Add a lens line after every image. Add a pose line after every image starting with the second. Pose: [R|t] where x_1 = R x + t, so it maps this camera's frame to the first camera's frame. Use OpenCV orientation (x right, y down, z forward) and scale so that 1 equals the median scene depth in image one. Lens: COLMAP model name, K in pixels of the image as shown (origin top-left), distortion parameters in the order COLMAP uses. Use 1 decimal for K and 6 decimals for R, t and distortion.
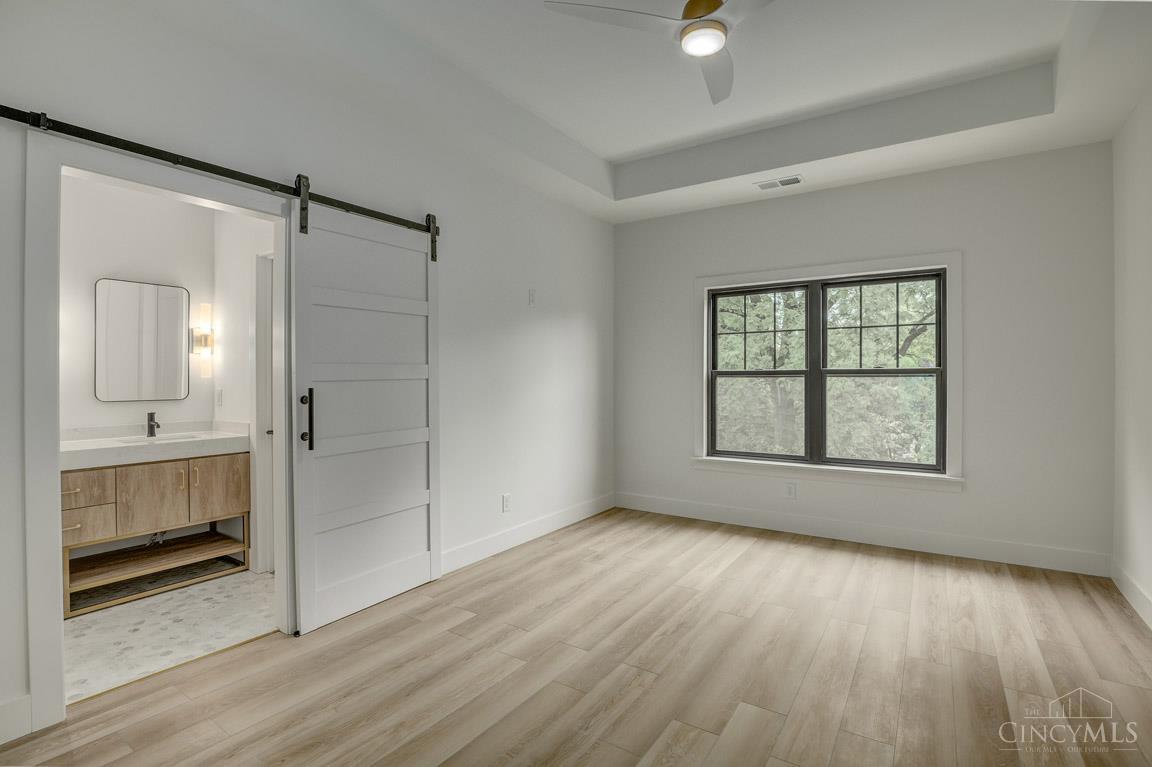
lens RADIAL K [[544.3, 0, 575.7], [0, 544.3, 380.5], [0, 0, 1]] dist [-0.029978, 0.001685]
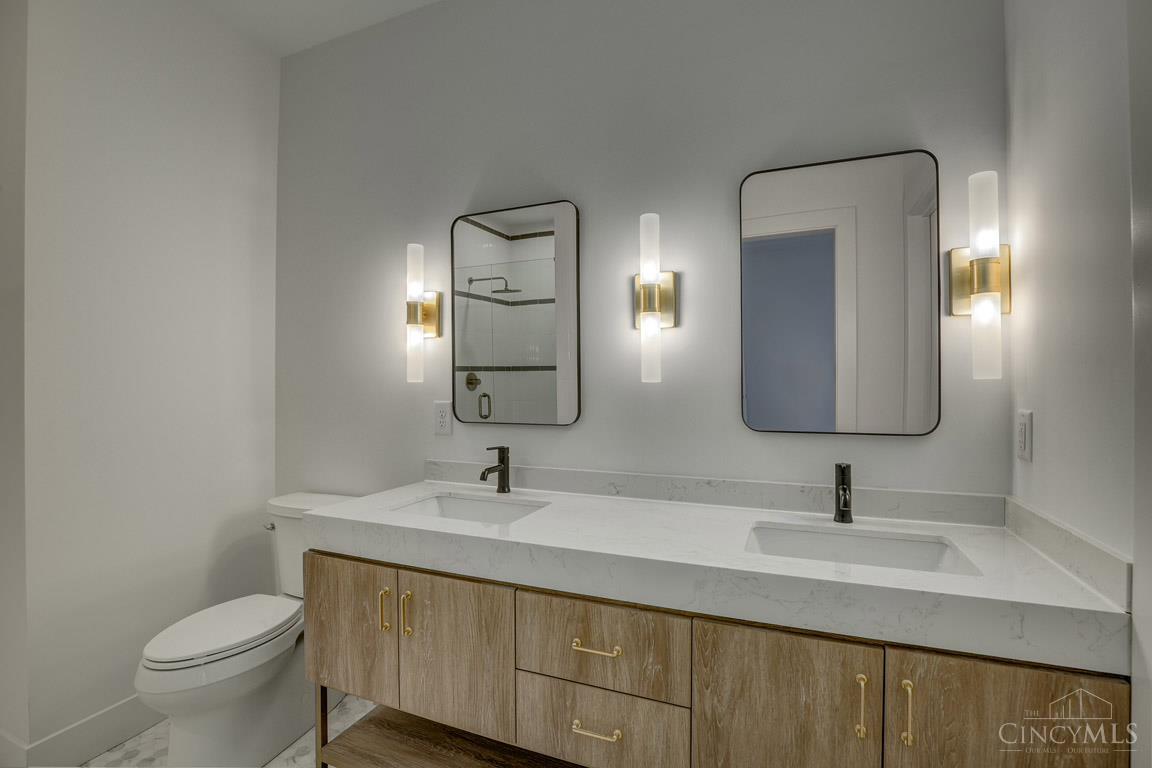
lens RADIAL K [[544.3, 0, 570.9], [0, 544.3, 376.9], [0, 0, 1]] dist [-0.029978, 0.001685]
pose [[0.194550, -0.010189, -0.980840, -0.426262], [0.000681, 0.999947, -0.010252, -0.003669], [0.980892, 0.001327, 0.194547, 0.715281]]
